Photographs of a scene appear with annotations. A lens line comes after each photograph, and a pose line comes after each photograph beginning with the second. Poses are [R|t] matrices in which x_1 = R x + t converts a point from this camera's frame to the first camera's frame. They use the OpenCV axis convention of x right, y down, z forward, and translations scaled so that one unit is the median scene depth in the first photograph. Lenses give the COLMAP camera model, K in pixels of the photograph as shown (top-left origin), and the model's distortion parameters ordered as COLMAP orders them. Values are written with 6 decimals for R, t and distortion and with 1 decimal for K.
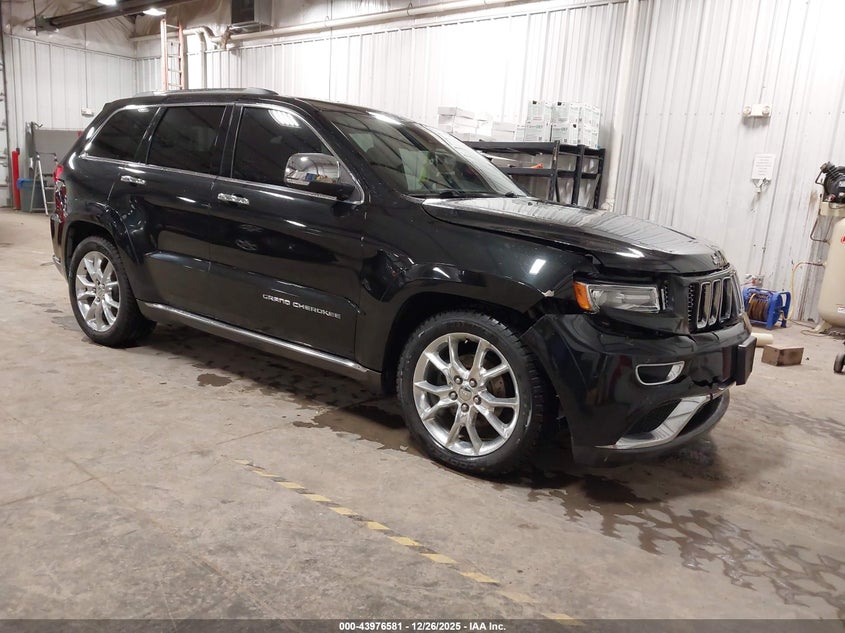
lens RADIAL K [[649.3, 0, 418.9], [0, 649.3, 315.5], [0, 0, 1]] dist [0.059390, -0.100636]
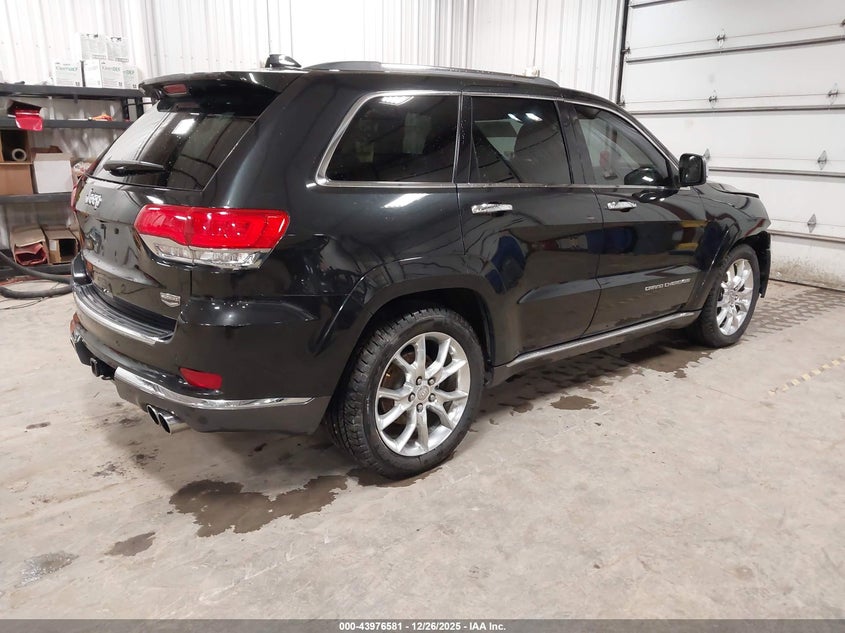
lens RADIAL K [[649.3, 0, 418.9], [0, 649.3, 315.5], [0, 0, 1]] dist [0.059390, -0.100636]
pose [[0.238846, -0.314750, 0.918632, -1.248480], [0.190372, 0.942832, 0.273544, -0.333714], [-0.952214, 0.109546, 0.285111, 0.982356]]
